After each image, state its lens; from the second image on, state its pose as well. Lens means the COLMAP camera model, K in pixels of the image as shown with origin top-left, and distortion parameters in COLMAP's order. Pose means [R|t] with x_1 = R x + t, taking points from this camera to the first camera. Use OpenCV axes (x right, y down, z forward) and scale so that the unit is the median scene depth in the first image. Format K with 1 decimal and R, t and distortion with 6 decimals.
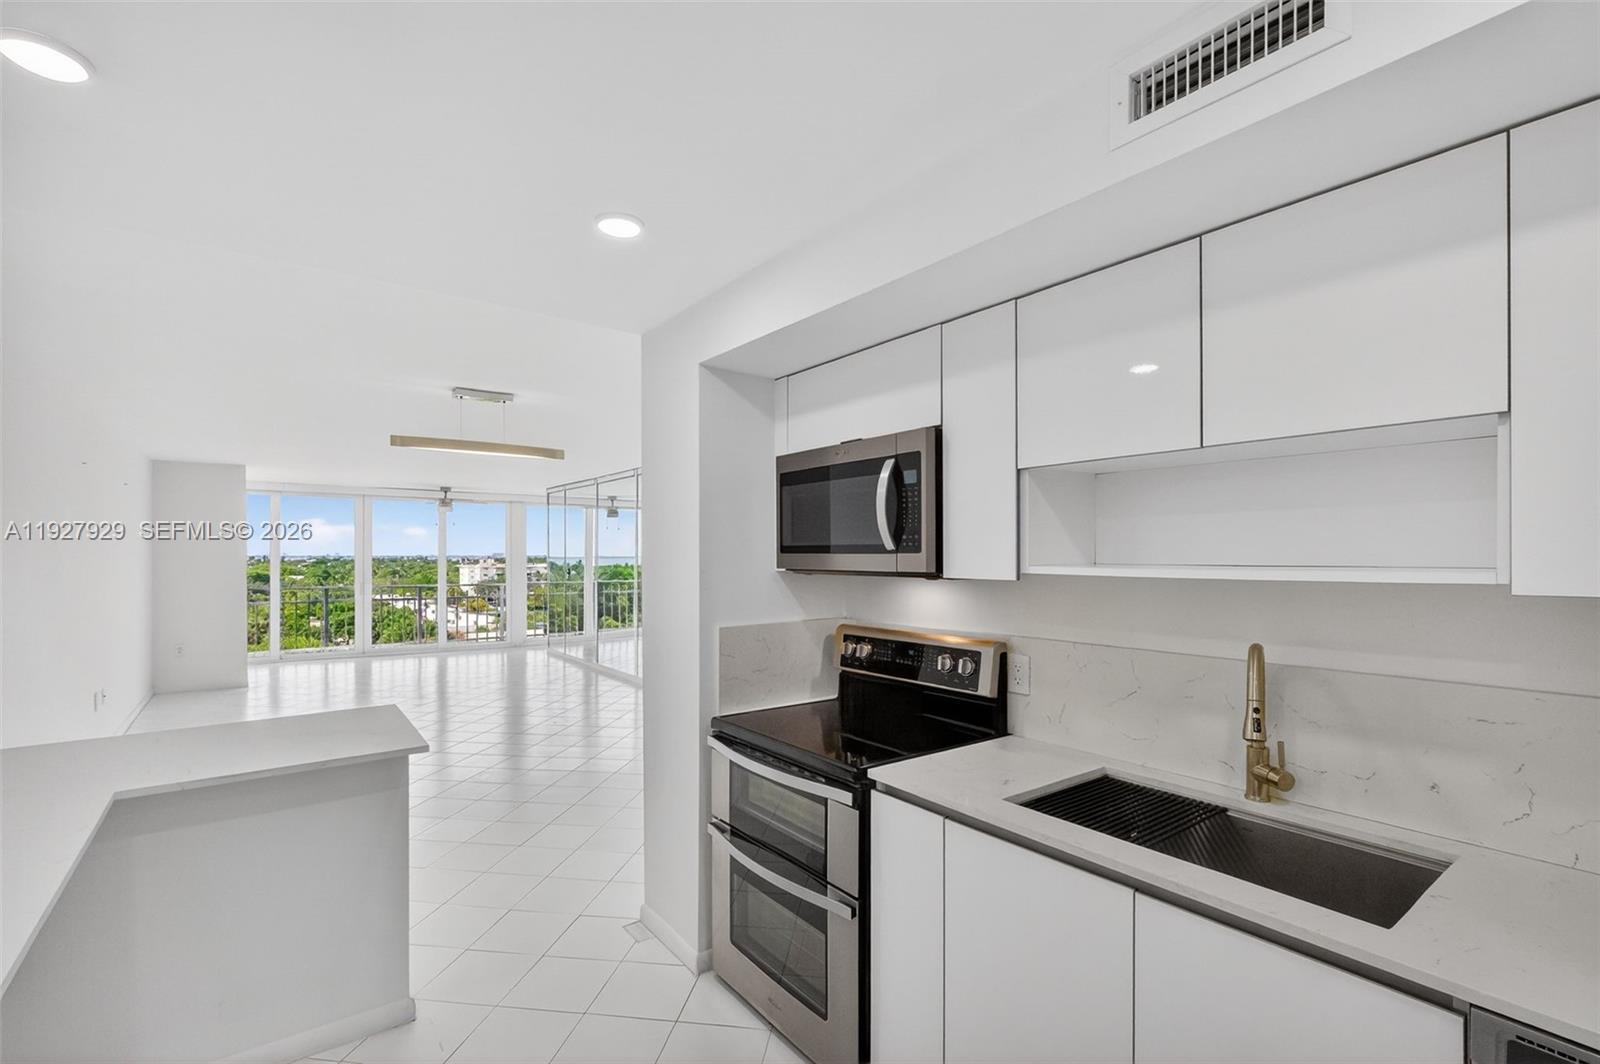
lens RADIAL K [[695.2, 0, 795.0], [0, 695.2, 562.2], [0, 0, 1]] dist [-0.007793, -0.000294]
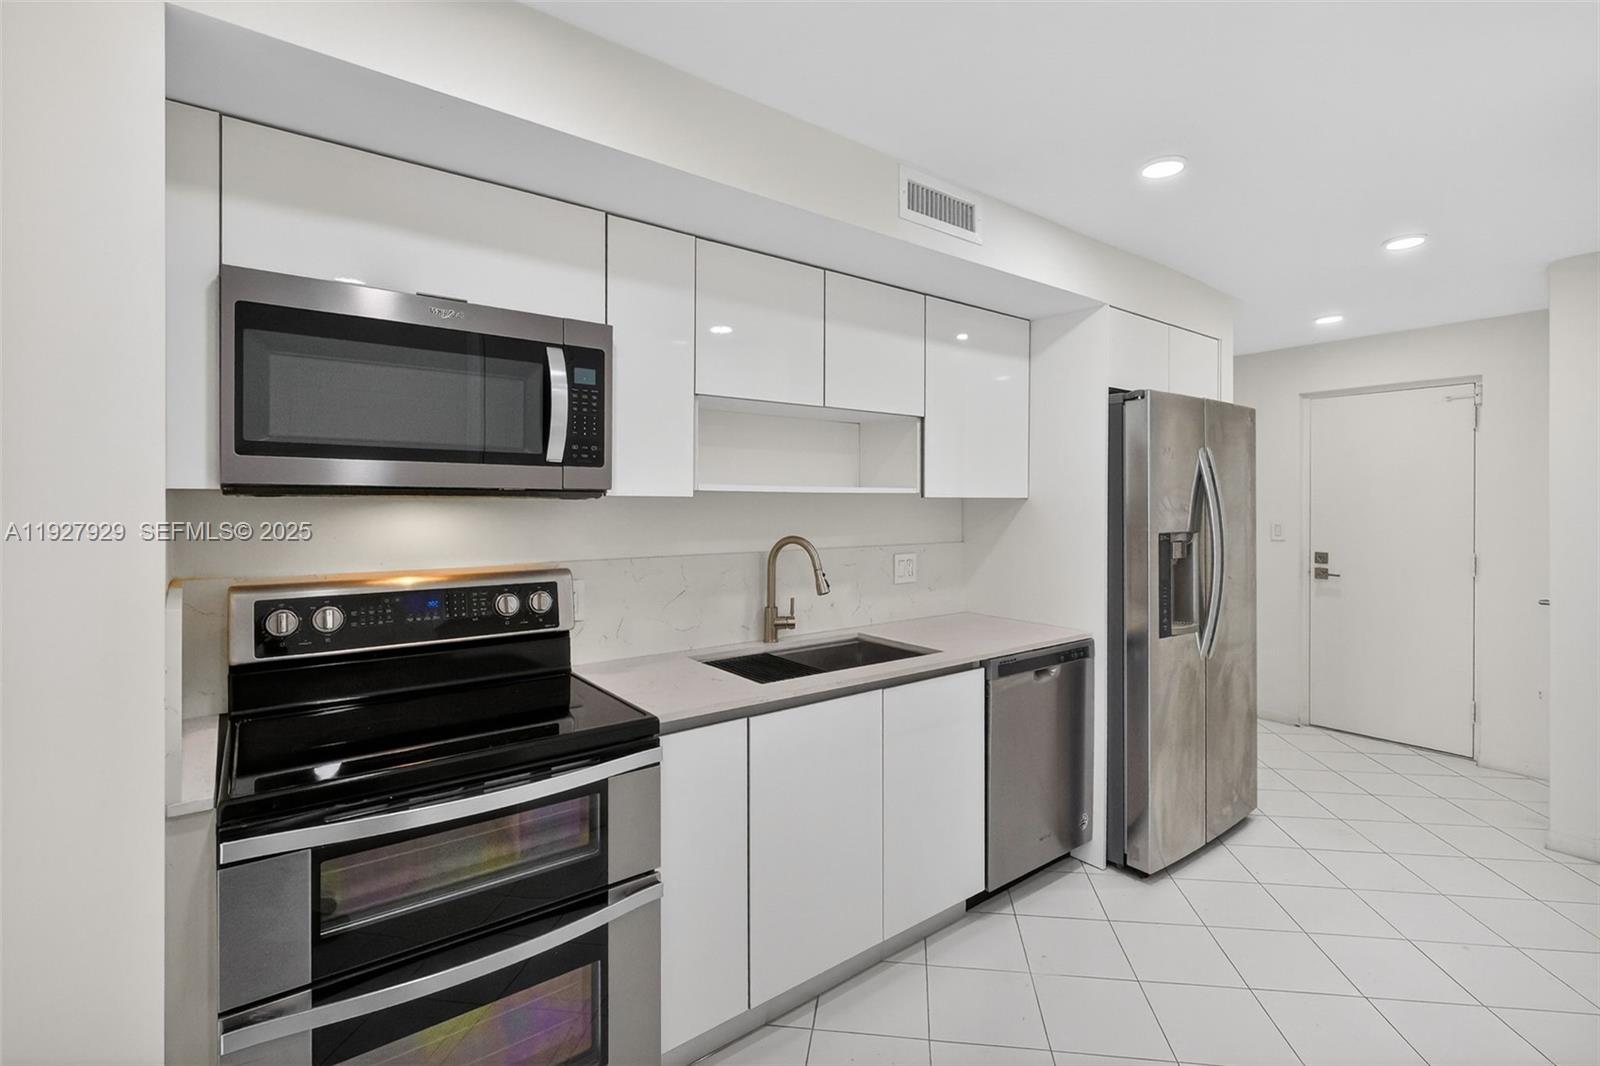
lens RADIAL K [[695.2, 0, 852.2], [0, 695.2, 505.9], [0, 0, 1]] dist [-0.007793, -0.000294]
pose [[-0.010660, -0.001708, 0.999942, -0.681754], [0.009597, 0.999952, 0.001810, 0.036684], [-0.999897, 0.009616, -0.010643, 0.683697]]
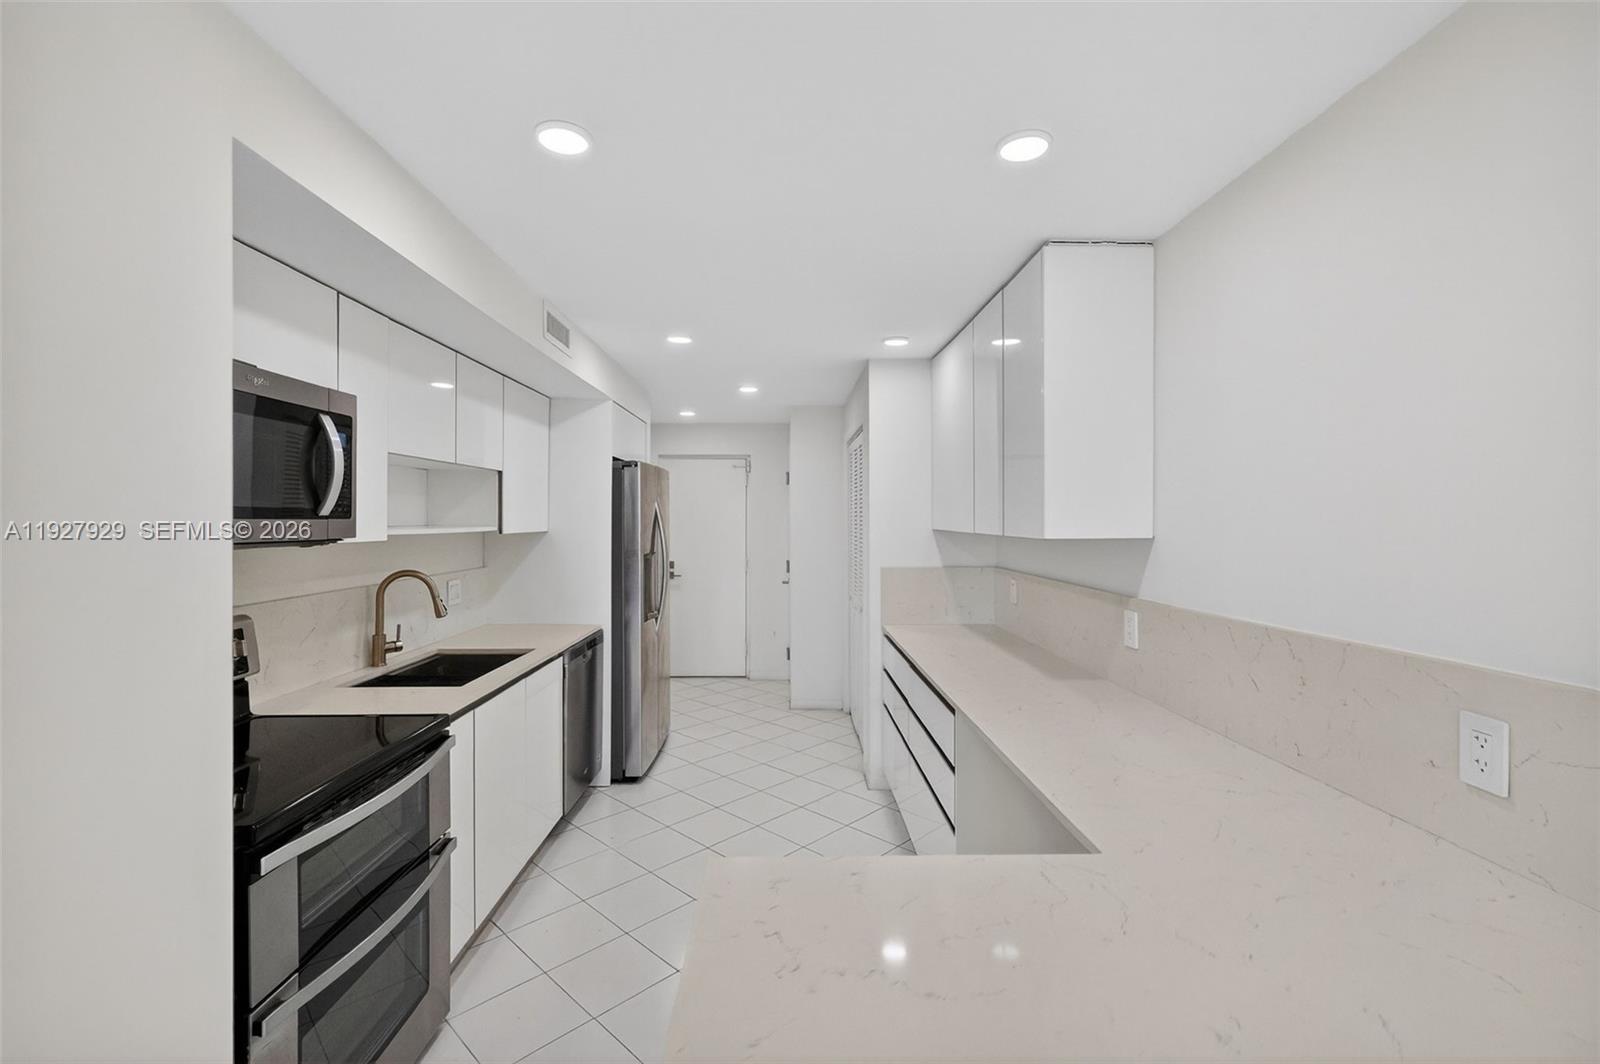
lens RADIAL K [[695.2, 0, 785.6], [0, 695.2, 517.2], [0, 0, 1]] dist [-0.007793, -0.000294]
pose [[-0.799787, -0.003483, 0.600274, -0.902500], [0.000318, 0.999981, 0.006227, -0.020882], [-0.600284, 0.005171, -0.799770, 1.396244]]
